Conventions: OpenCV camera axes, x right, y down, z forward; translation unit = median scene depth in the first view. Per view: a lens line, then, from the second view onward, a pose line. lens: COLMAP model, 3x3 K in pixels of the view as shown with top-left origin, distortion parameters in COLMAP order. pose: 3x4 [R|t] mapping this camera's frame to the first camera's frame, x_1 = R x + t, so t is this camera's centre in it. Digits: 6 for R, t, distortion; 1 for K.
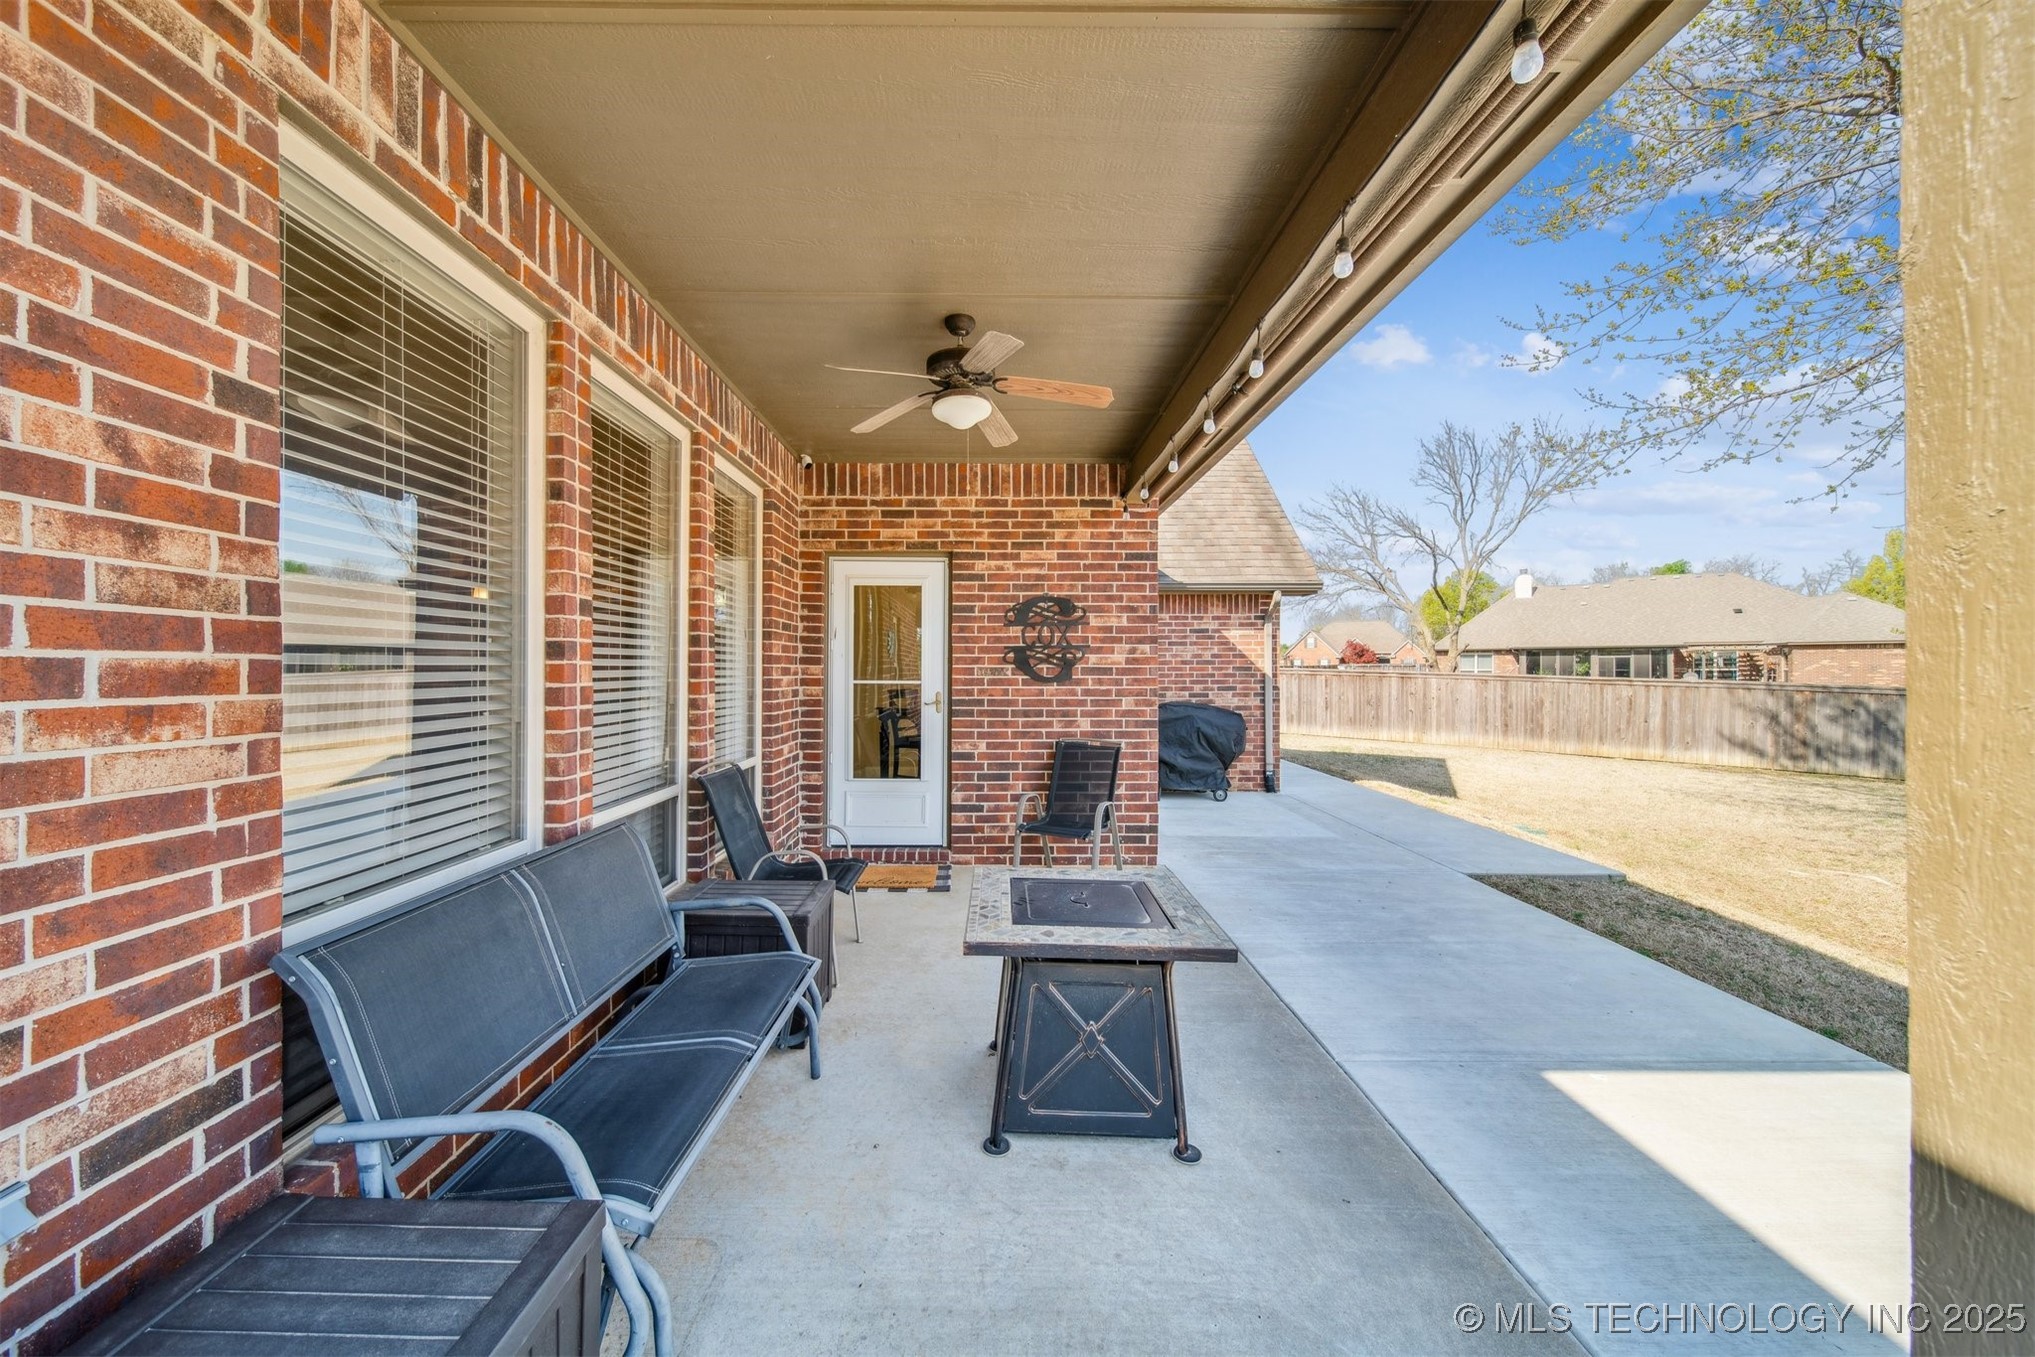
lens RADIAL K [[722.4, 0, 978.8], [0, 722.4, 675.1], [0, 0, 1]] dist [0.007387, -0.001150]
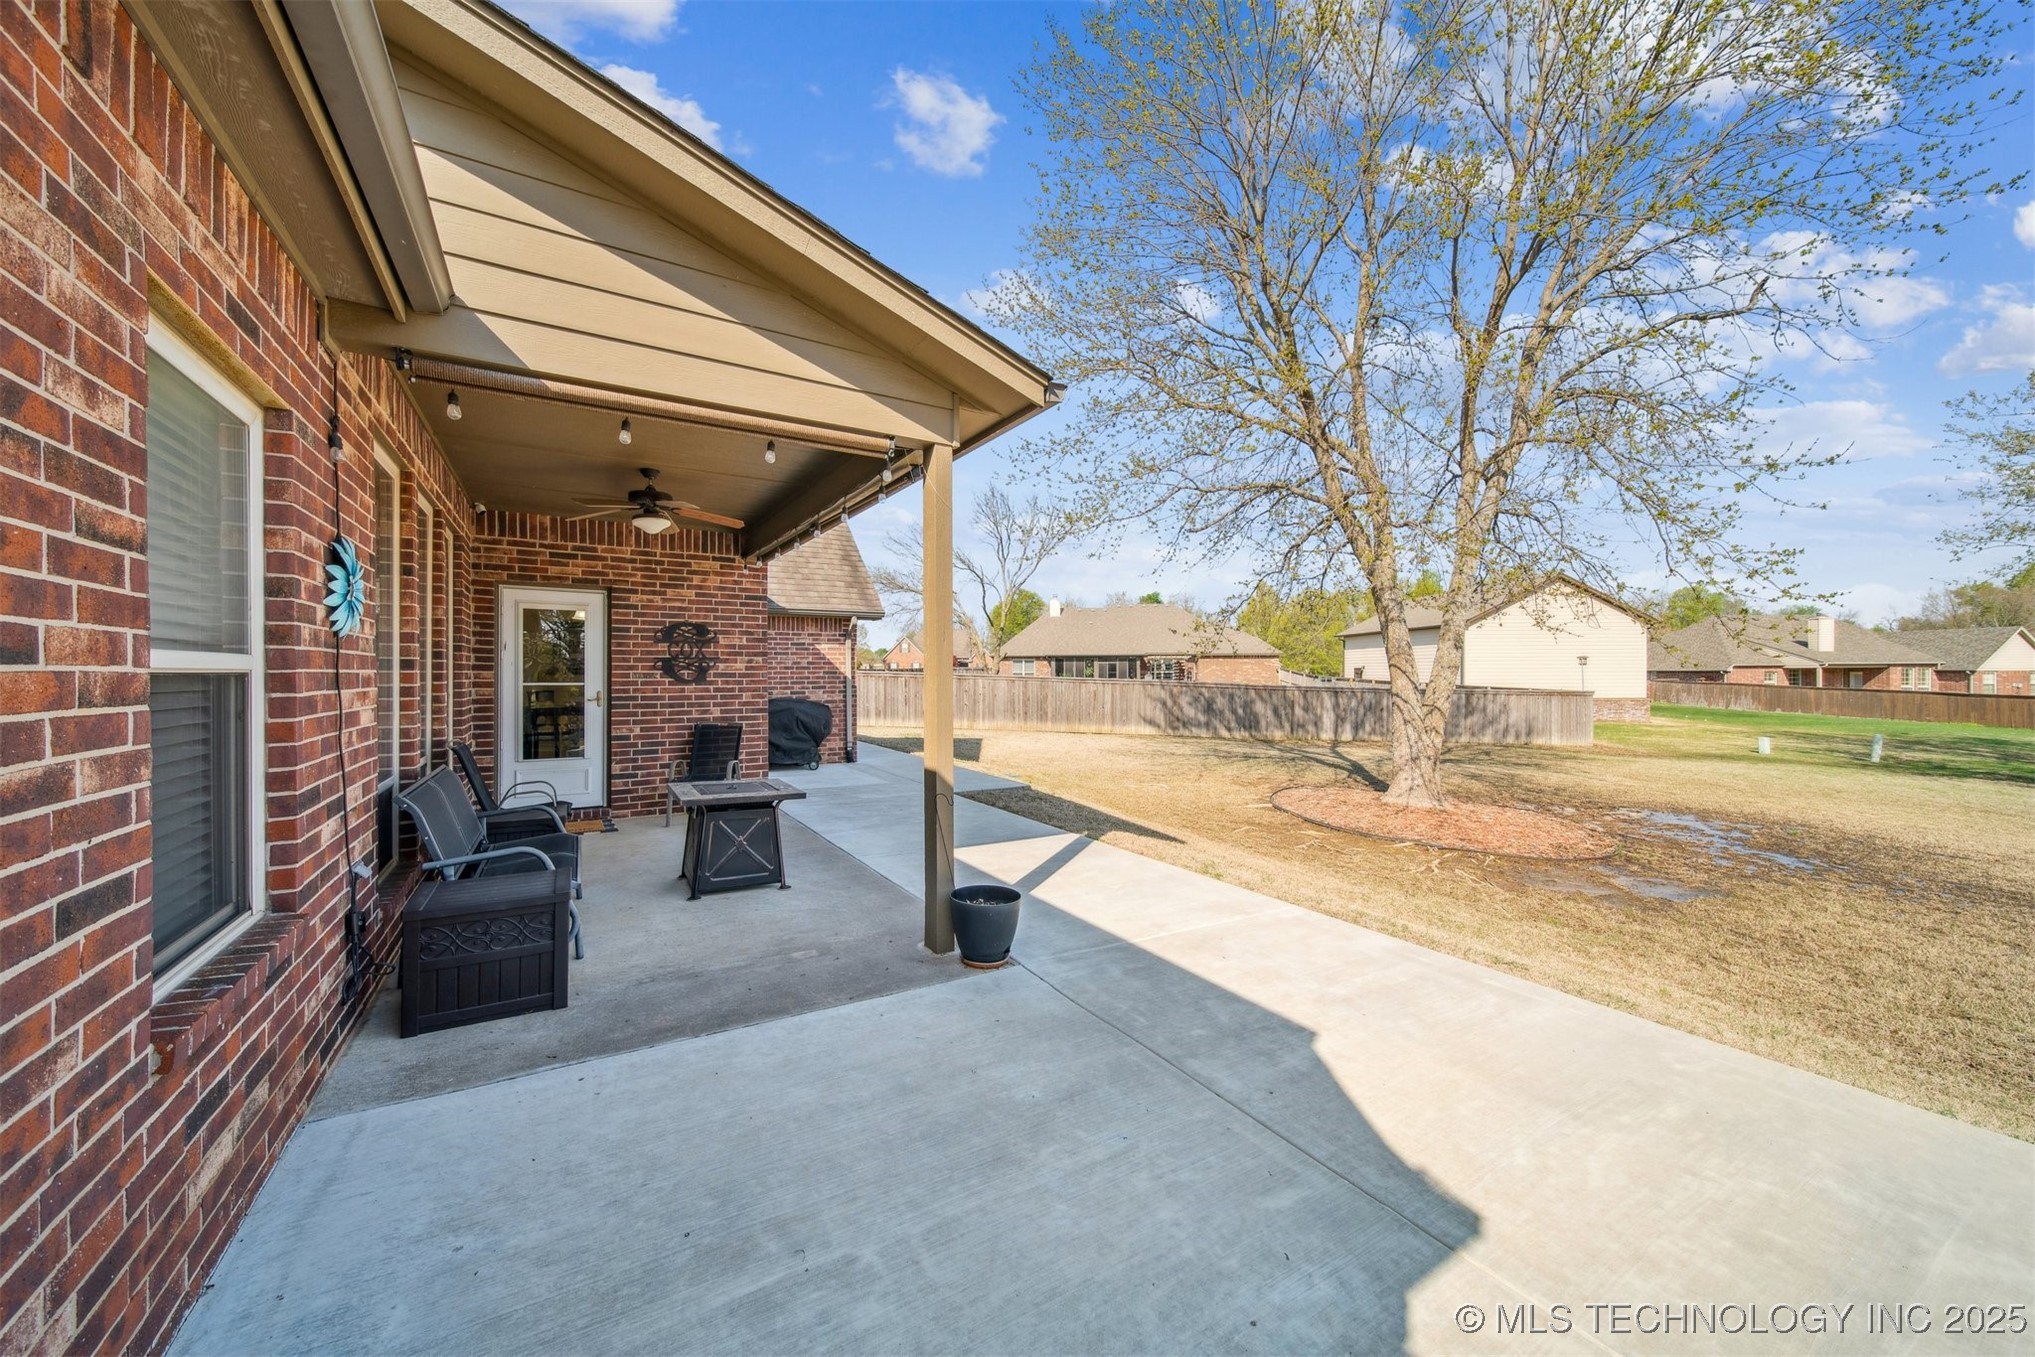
lens RADIAL K [[722.4, 0, 1014.8], [0, 722.4, 674.7], [0, 0, 1]] dist [0.007387, -0.001150]
pose [[0.836935, -0.001640, 0.547300, -0.143974], [0.003691, 0.999990, -0.002648, -0.000543], [-0.547290, 0.004236, 0.836932, -0.535511]]
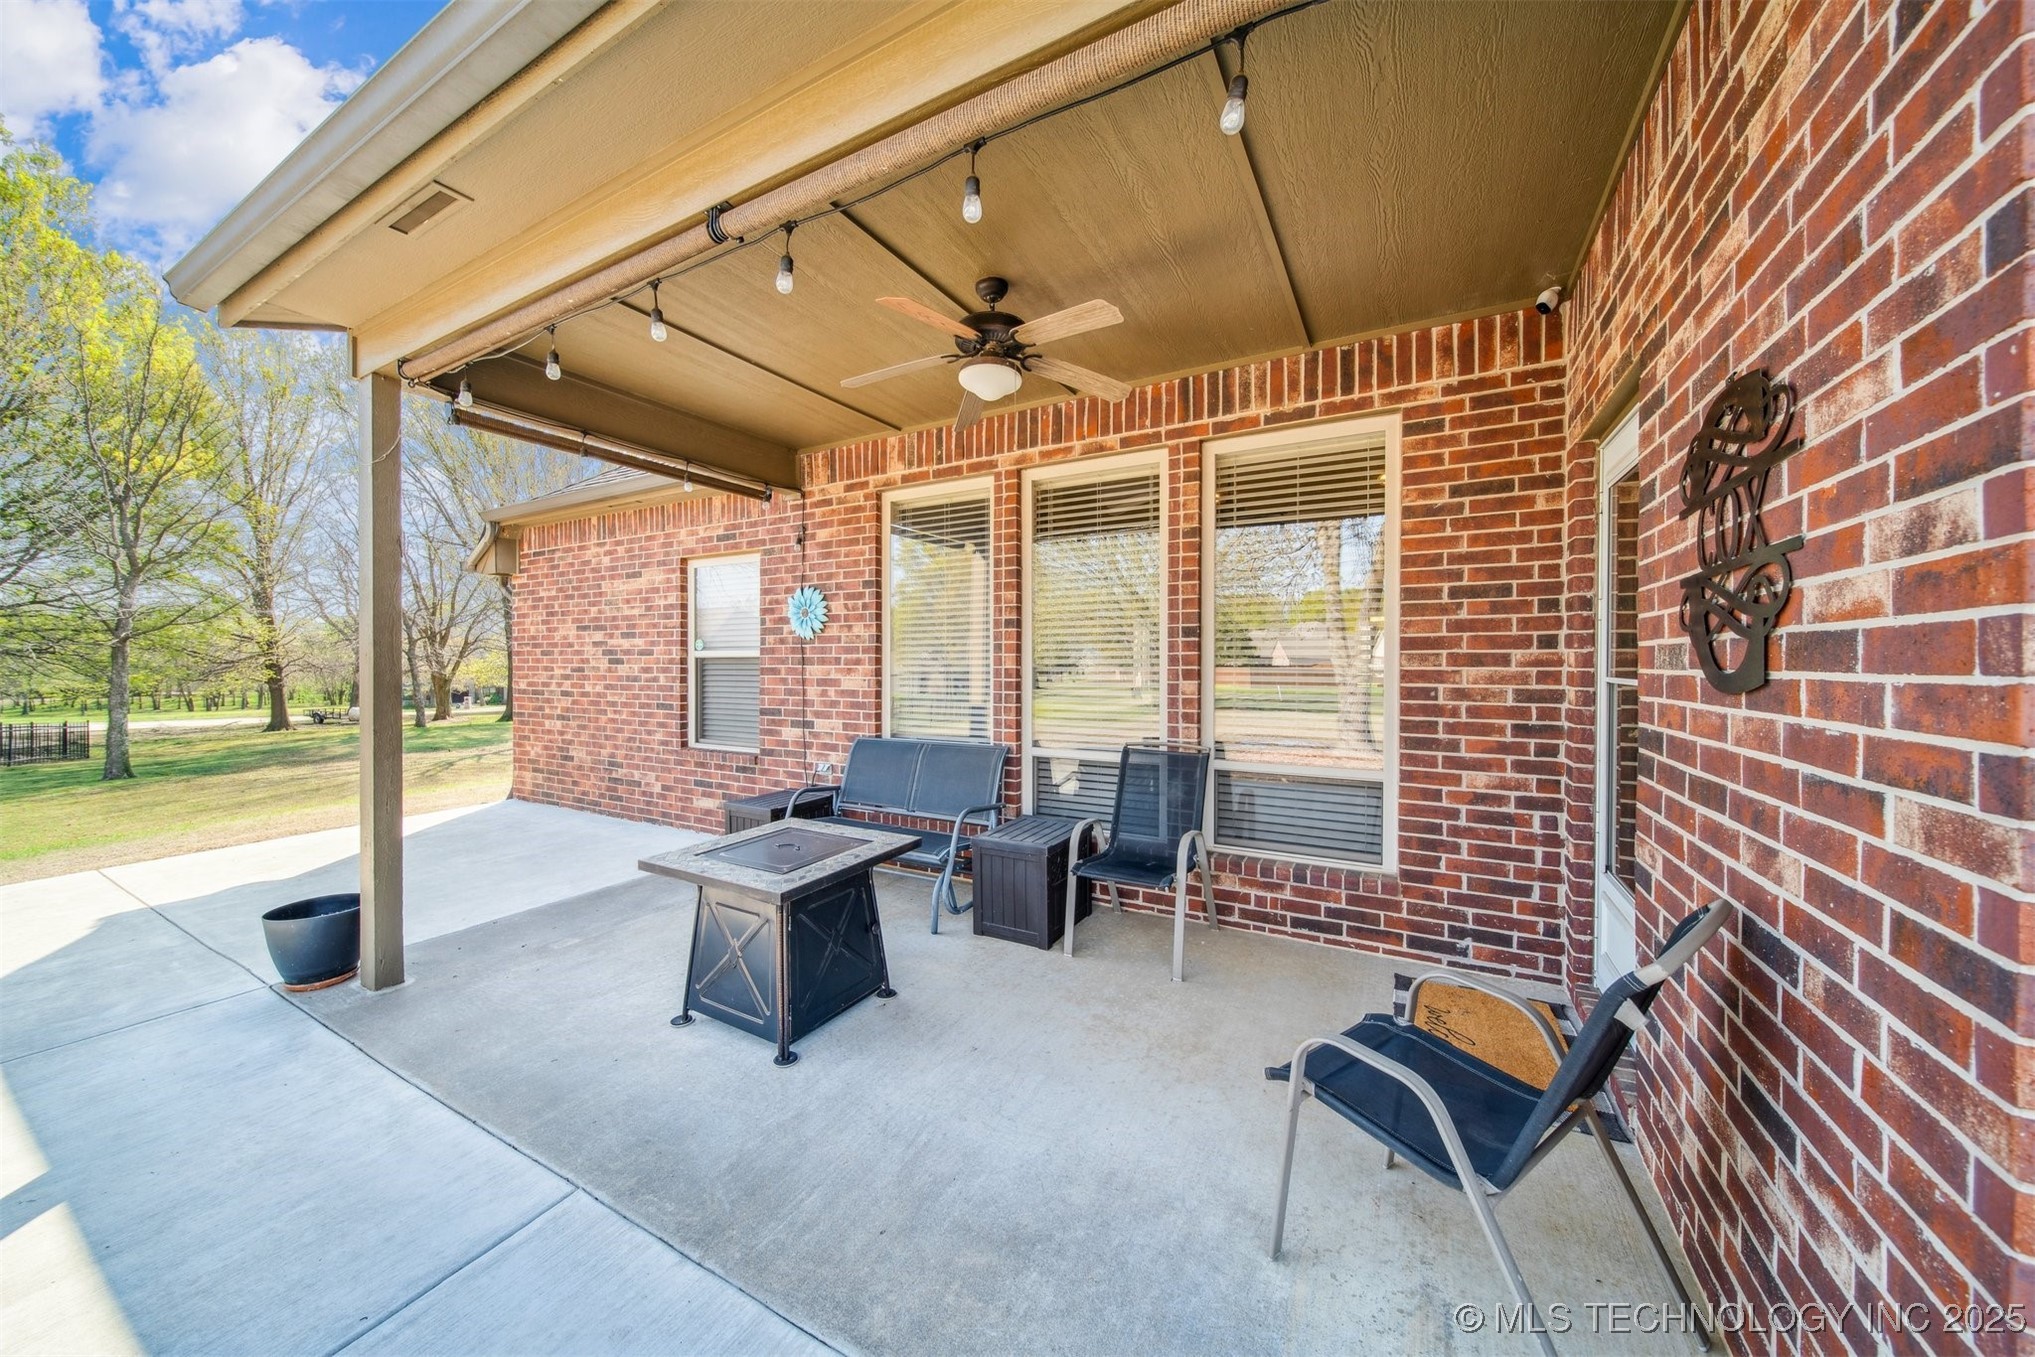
lens RADIAL K [[722.4, 0, 1008.9], [0, 722.4, 667.0], [0, 0, 1]] dist [0.007387, -0.001150]
pose [[-0.484157, 0.007065, -0.874952, 0.471757], [-0.003985, 0.999939, 0.010279, -0.002019], [0.874972, 0.008463, -0.484100, 0.879376]]
